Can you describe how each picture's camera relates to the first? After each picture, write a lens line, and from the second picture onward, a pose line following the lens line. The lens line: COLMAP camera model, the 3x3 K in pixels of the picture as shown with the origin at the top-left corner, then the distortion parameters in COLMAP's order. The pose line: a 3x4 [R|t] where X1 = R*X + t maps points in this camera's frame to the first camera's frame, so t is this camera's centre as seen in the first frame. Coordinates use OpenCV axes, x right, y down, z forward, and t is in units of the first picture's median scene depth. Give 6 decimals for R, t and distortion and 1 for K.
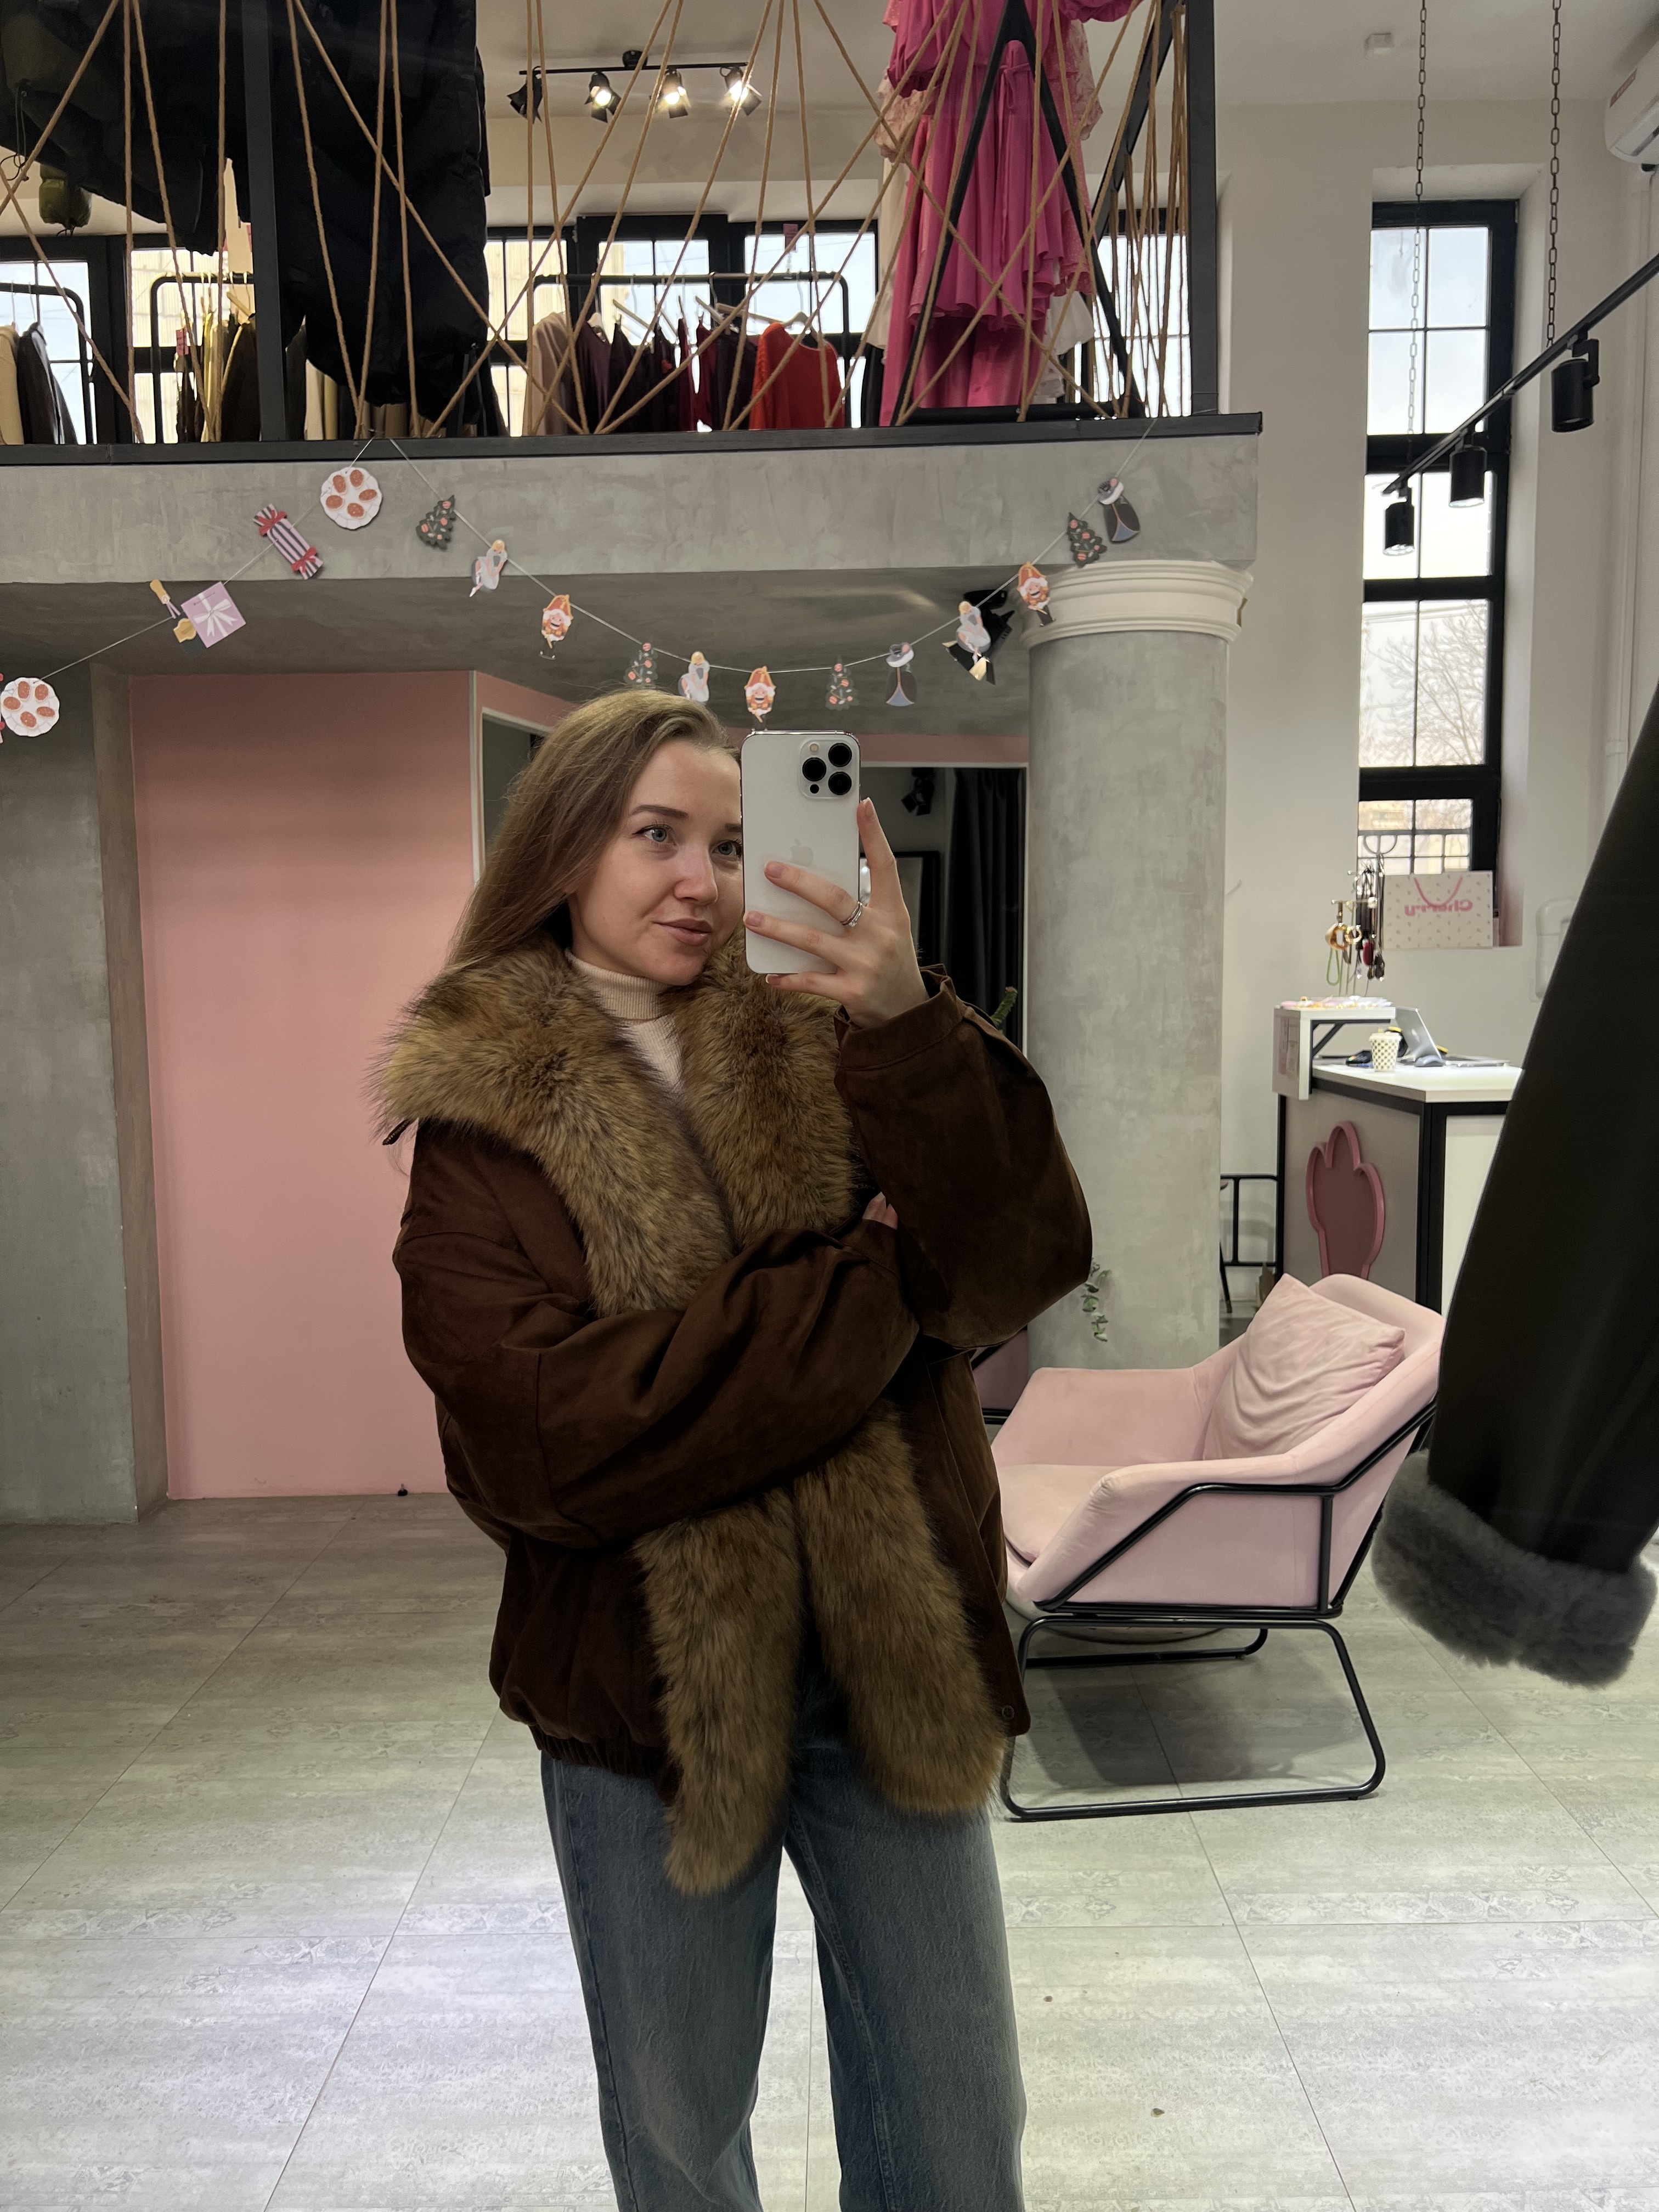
lens RADIAL K [[1653.3, 0, 805.8], [0, 1653.3, 1101.9], [0, 0, 1]] dist [0.007223, -0.022374]
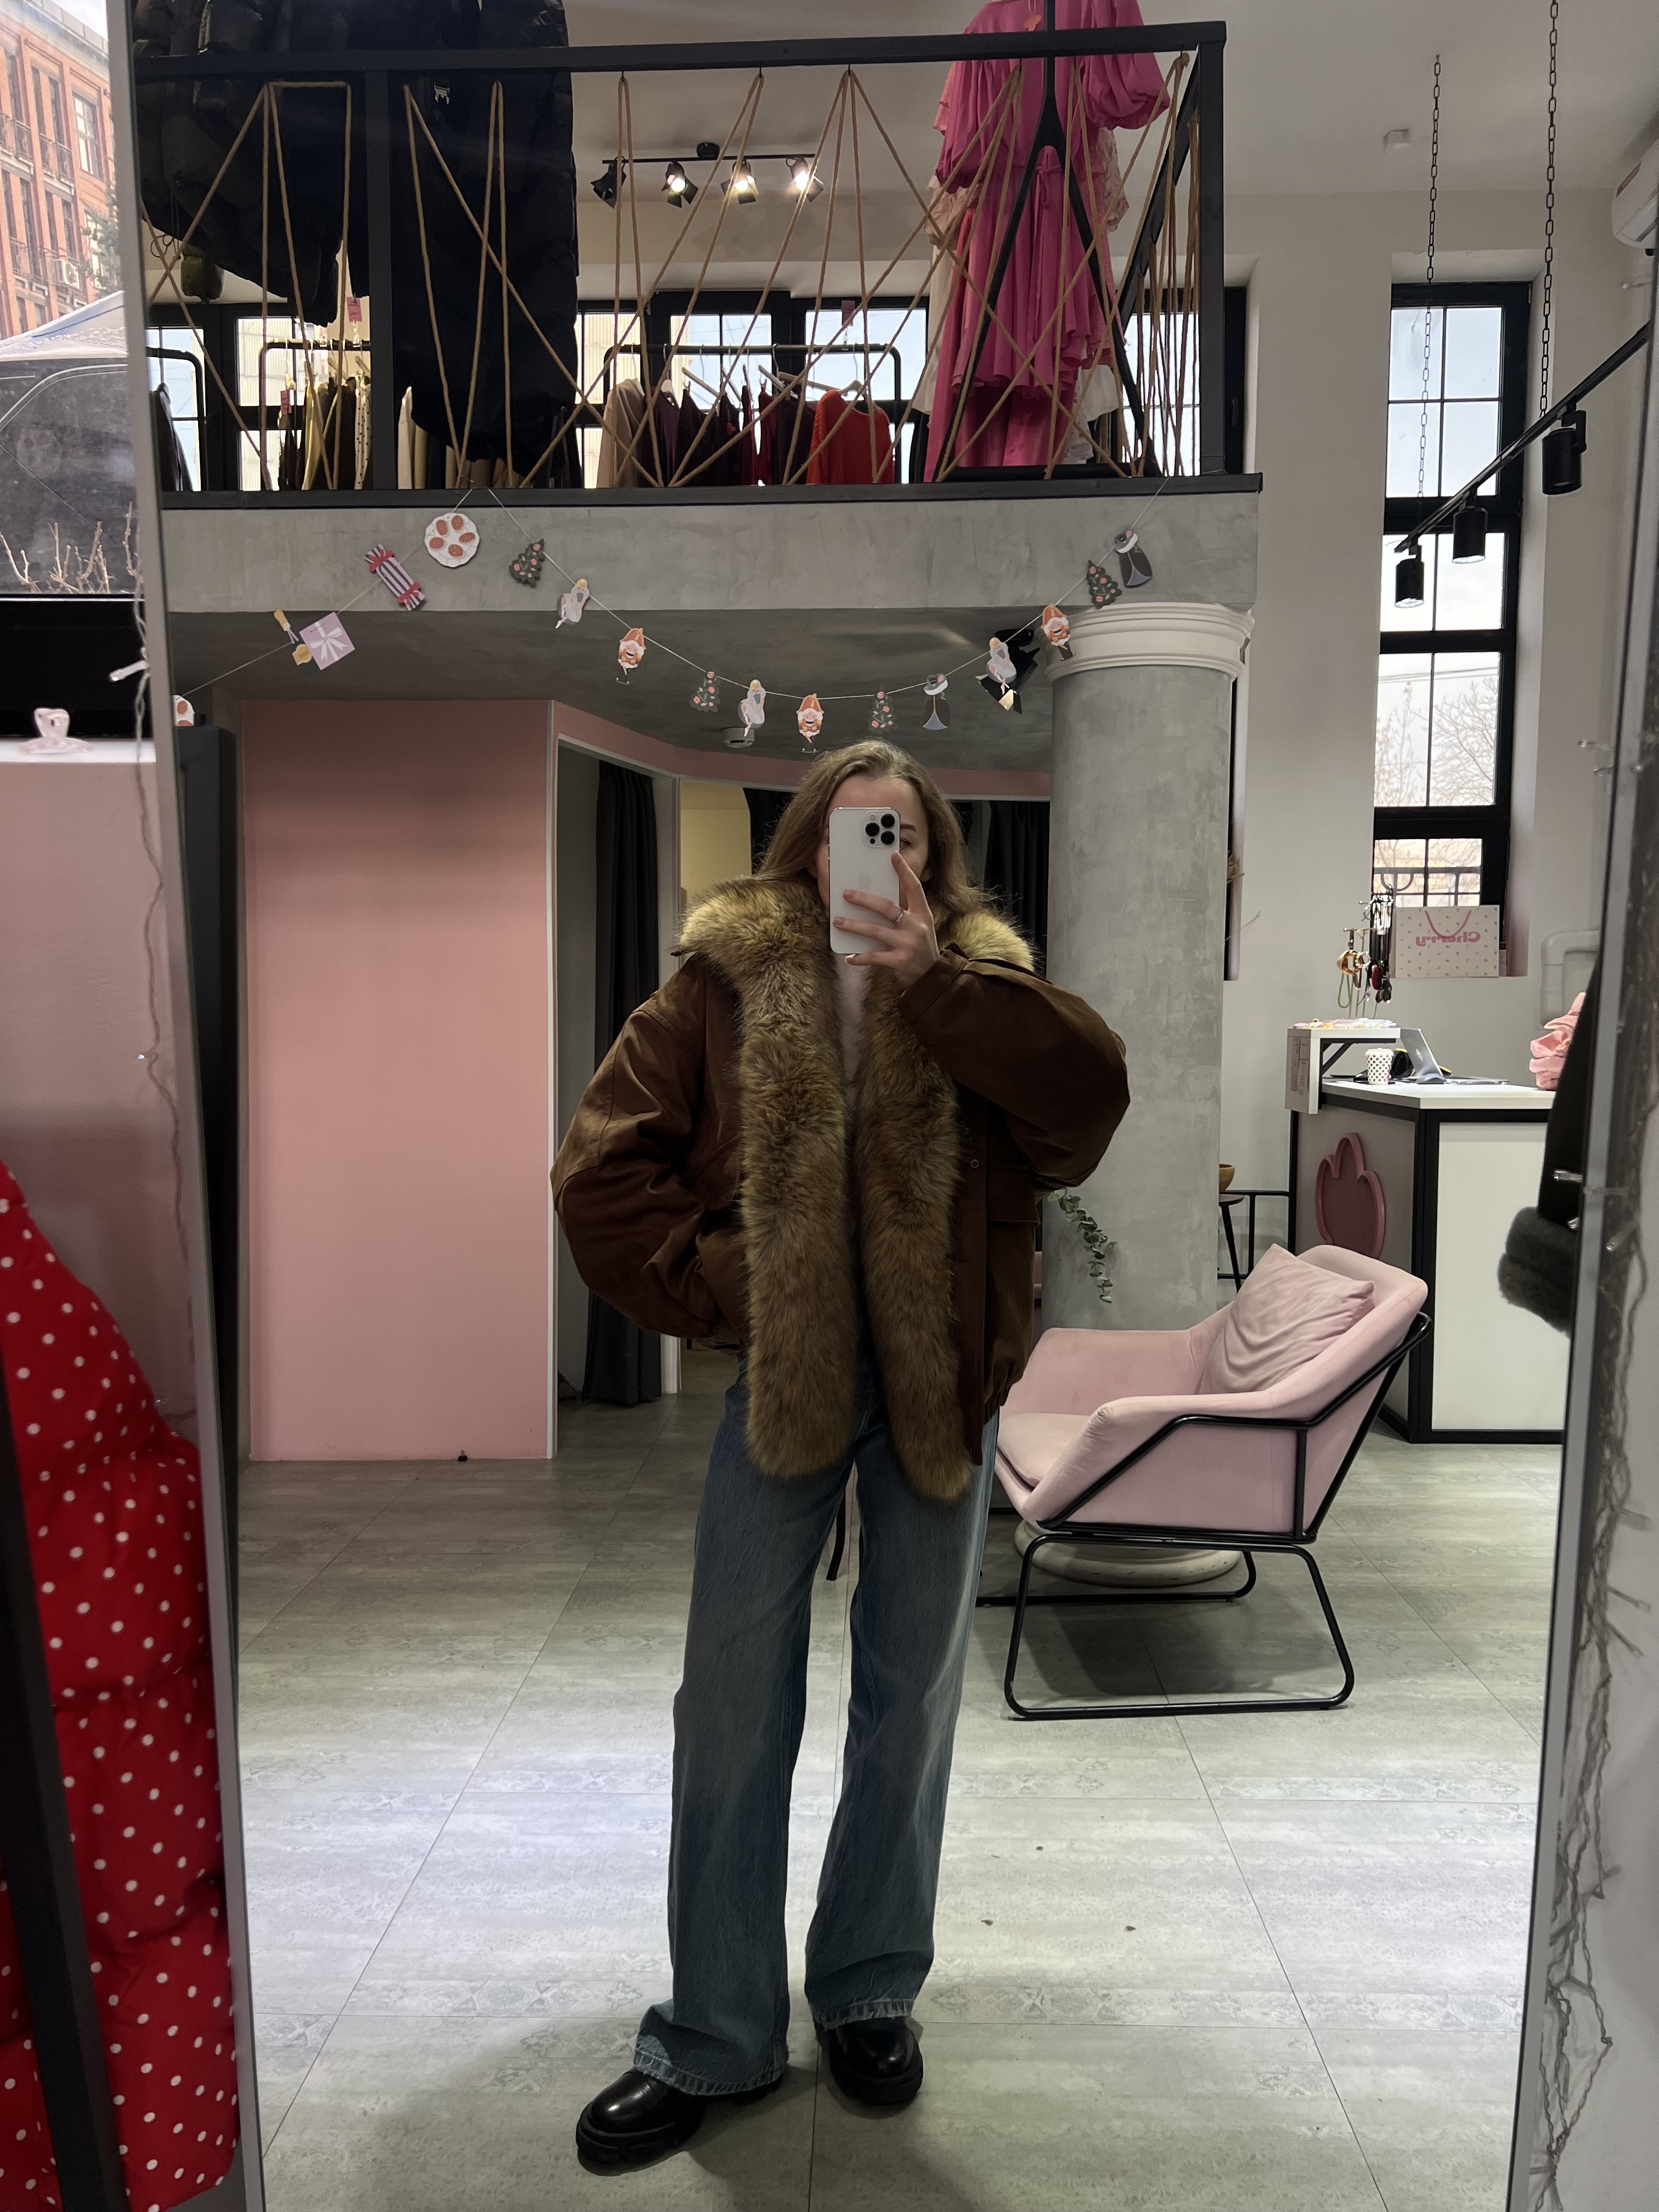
lens RADIAL K [[1653.3, 0, 805.8], [0, 1653.3, 1101.9], [0, 0, 1]] dist [0.007223, -0.022374]
pose [[0.999475, 0.019669, -0.025738, 0.003858], [-0.020511, 0.999249, -0.032866, 0.050803], [0.025072, 0.033377, 0.999128, -0.110970]]
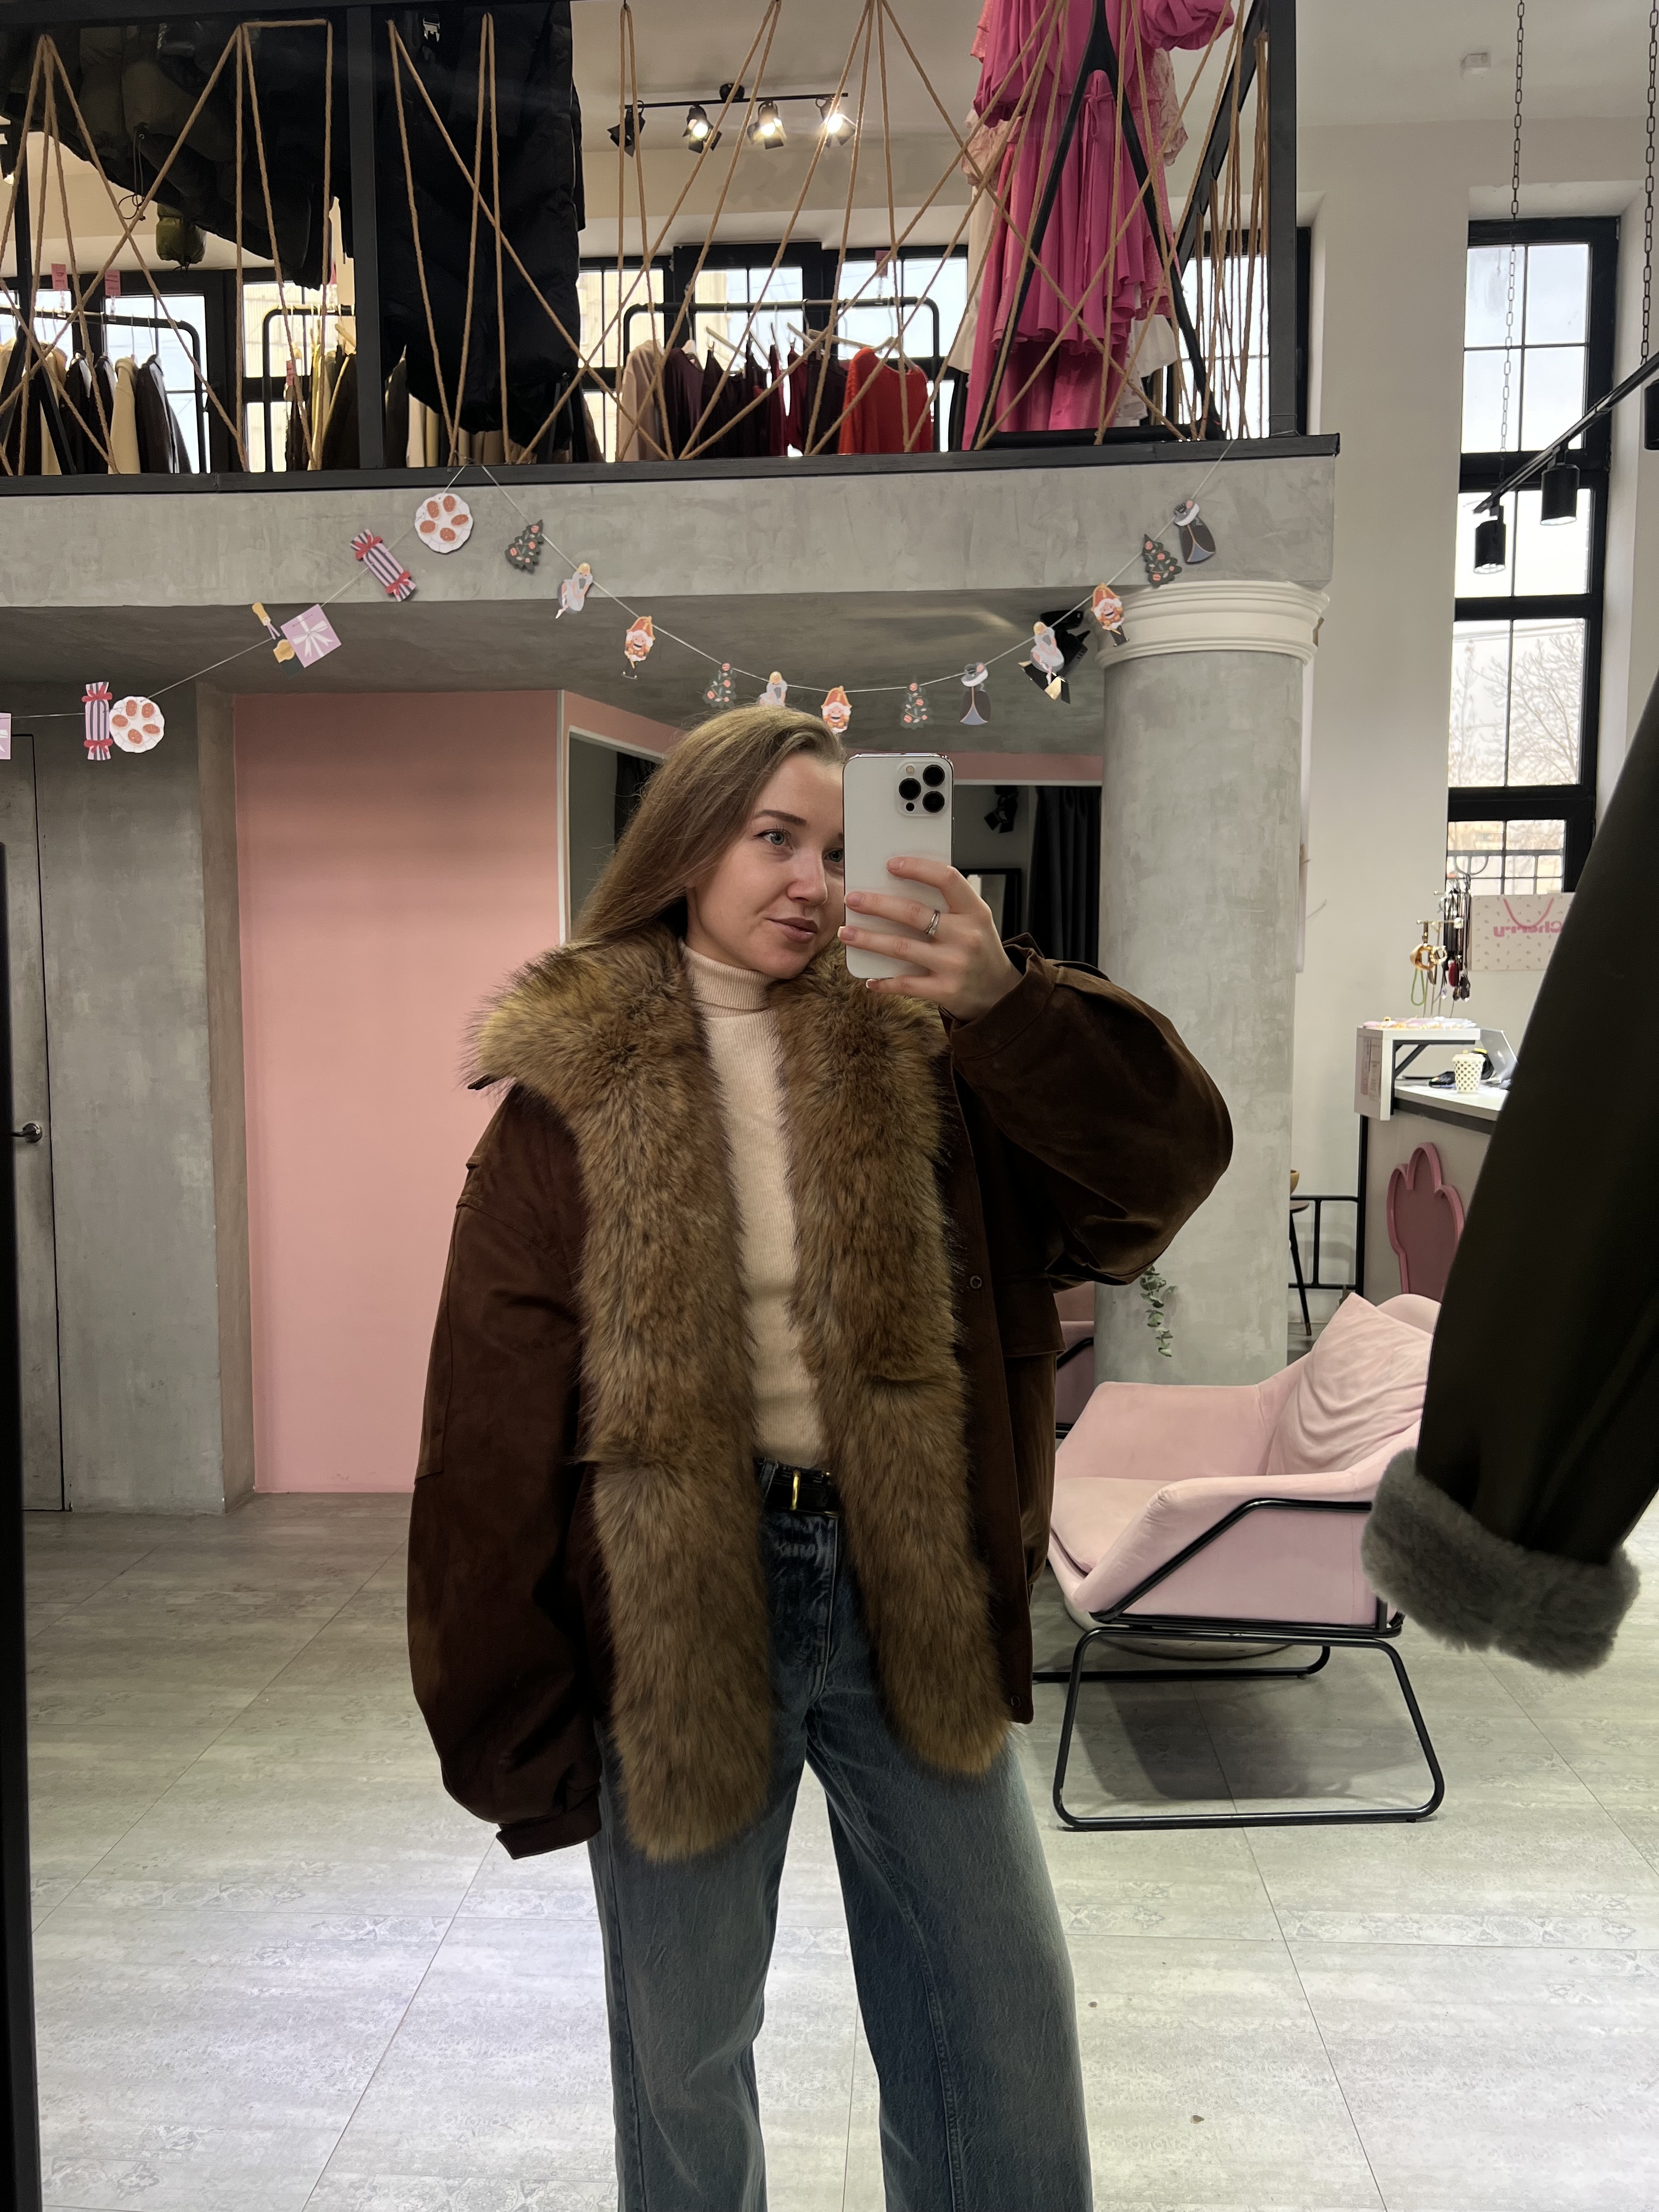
lens RADIAL K [[1653.3, 0, 805.8], [0, 1653.3, 1101.9], [0, 0, 1]] dist [0.007223, -0.022374]
pose [[0.998383, 0.014809, -0.054890, 0.013458], [-0.015396, 0.999829, -0.010280, 0.003886], [0.054728, 0.011108, 0.998440, -0.015545]]
